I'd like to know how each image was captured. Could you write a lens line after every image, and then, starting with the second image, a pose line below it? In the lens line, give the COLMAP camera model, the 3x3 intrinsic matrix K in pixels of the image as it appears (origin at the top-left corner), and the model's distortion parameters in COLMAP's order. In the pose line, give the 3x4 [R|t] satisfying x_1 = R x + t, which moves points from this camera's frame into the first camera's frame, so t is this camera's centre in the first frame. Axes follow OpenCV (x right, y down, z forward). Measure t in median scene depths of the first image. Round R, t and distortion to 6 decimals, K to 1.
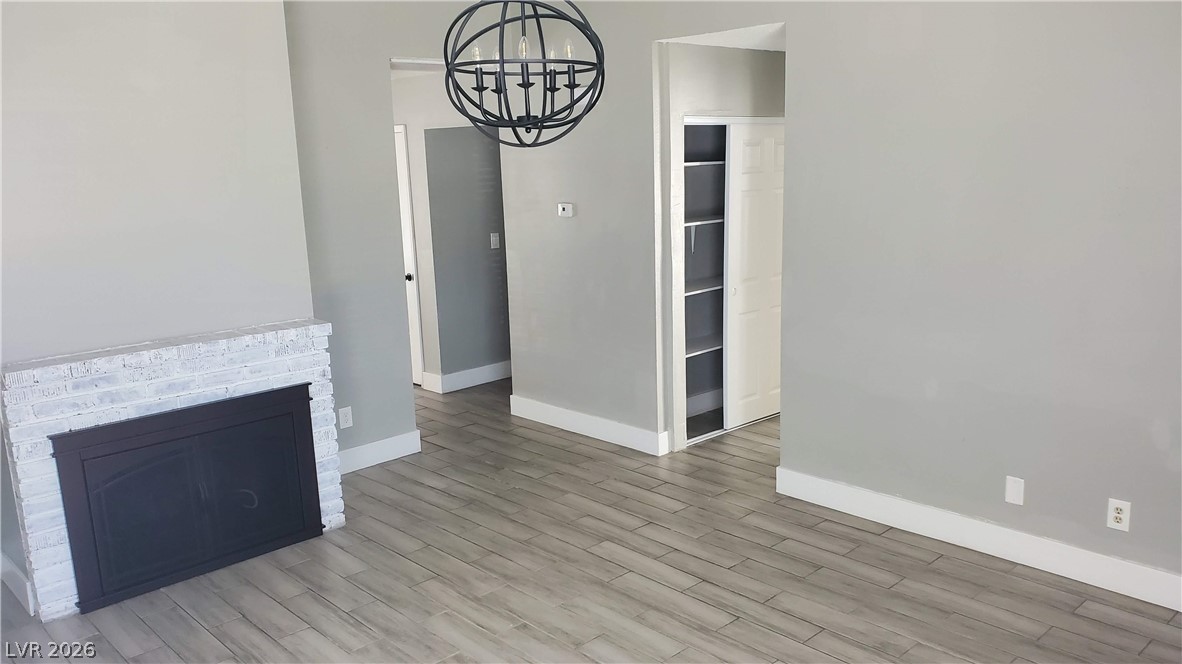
lens RADIAL K [[931.6, 0, 595.1], [0, 931.6, 336.7], [0, 0, 1]] dist [0.046061, -0.042057]
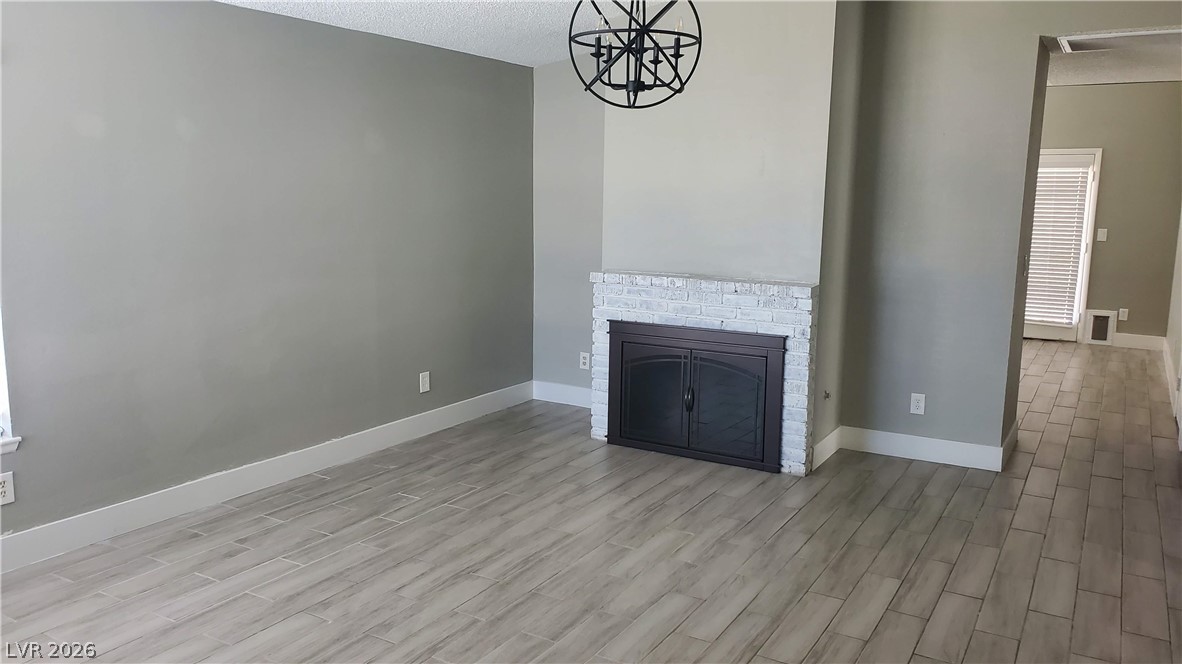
lens RADIAL K [[931.6, 0, 581.7], [0, 931.6, 326.6], [0, 0, 1]] dist [0.046061, -0.042057]
pose [[0.256153, 0.172763, -0.951072, 0.796629], [-0.212891, 0.969823, 0.118831, -0.050045], [0.942901, 0.172036, 0.285203, 0.495678]]
